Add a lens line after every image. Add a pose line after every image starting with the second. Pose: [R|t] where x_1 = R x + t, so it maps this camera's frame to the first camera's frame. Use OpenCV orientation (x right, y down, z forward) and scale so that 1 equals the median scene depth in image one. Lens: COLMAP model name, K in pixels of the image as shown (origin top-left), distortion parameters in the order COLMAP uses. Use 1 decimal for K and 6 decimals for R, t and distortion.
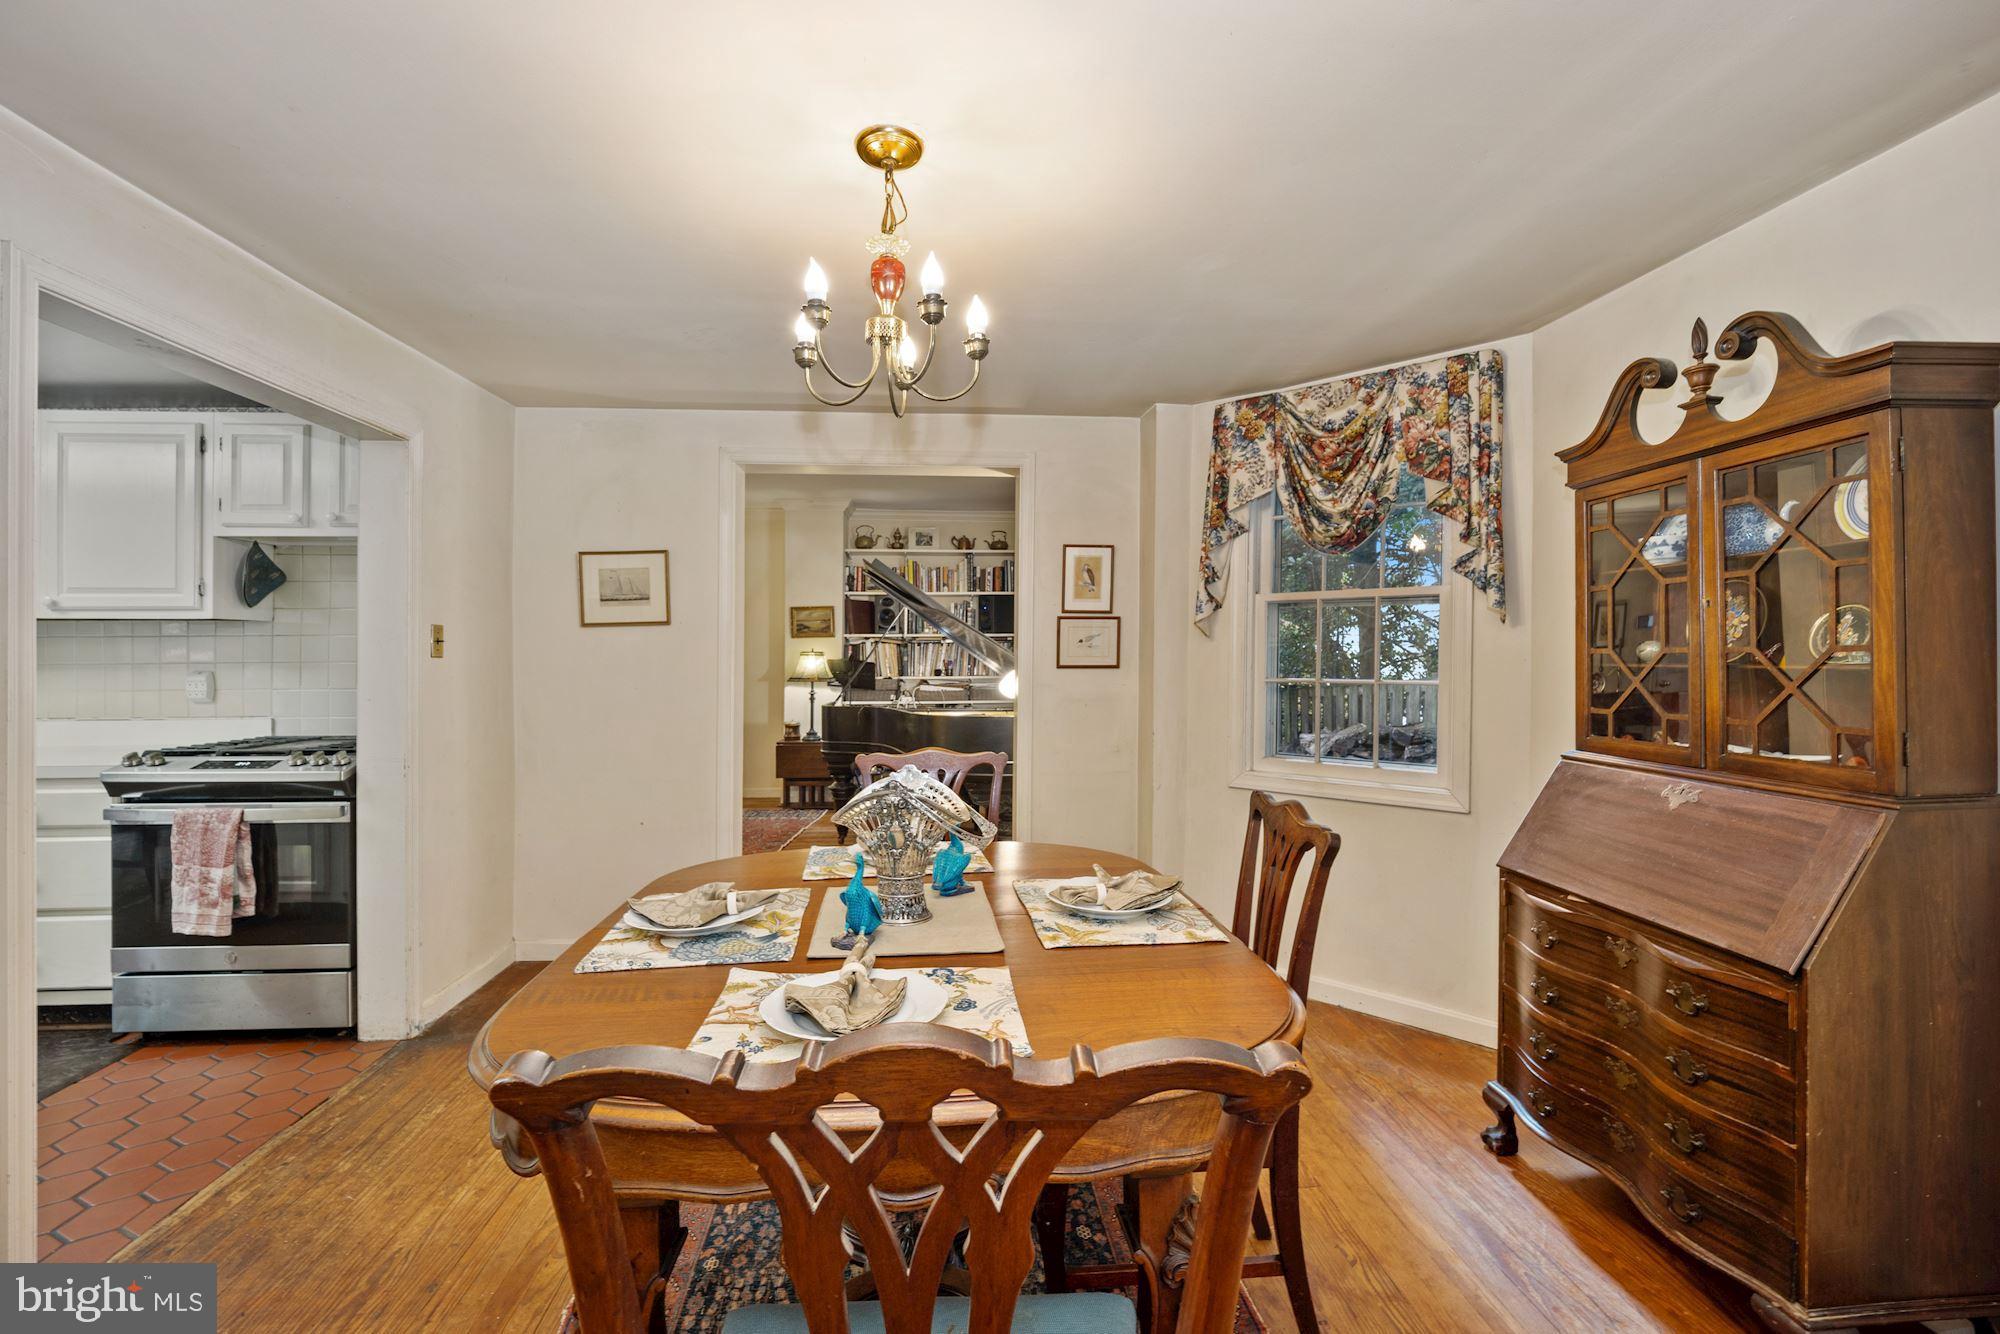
lens RADIAL K [[824.3, 0, 984.7], [0, 824.3, 657.3], [0, 0, 1]] dist [-0.014085, 0.000070]
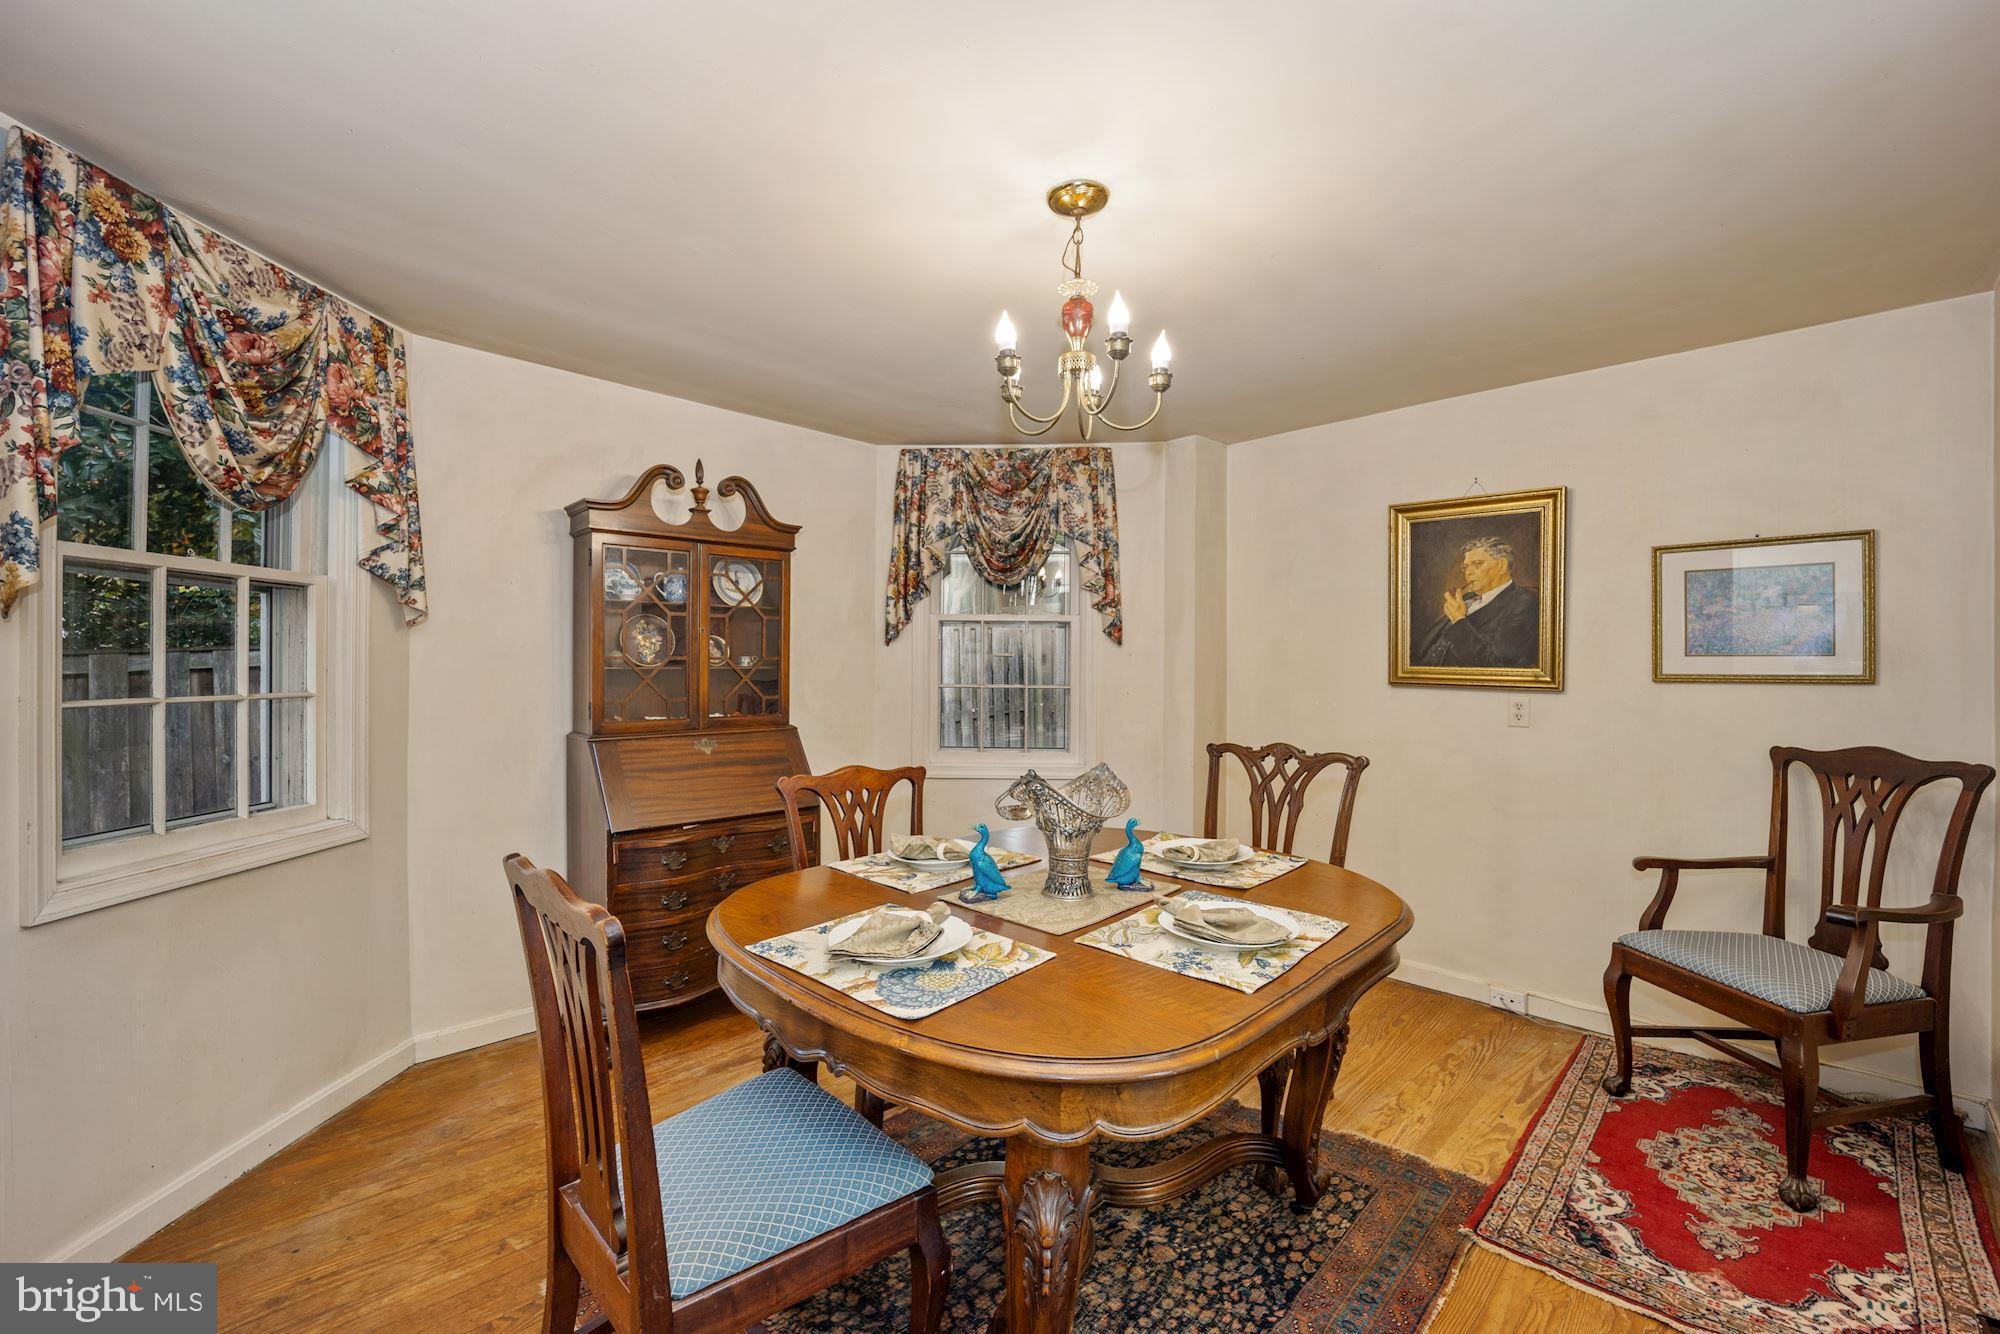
lens RADIAL K [[824.3, 0, 998.0], [0, 824.3, 666.4], [0, 0, 1]] dist [-0.014085, 0.000070]
pose [[-0.639125, -0.002607, 0.769098, -0.523517], [-0.001678, 0.999997, 0.001994, 0.001687], [-0.769101, -0.000016, -0.639127, 1.041071]]
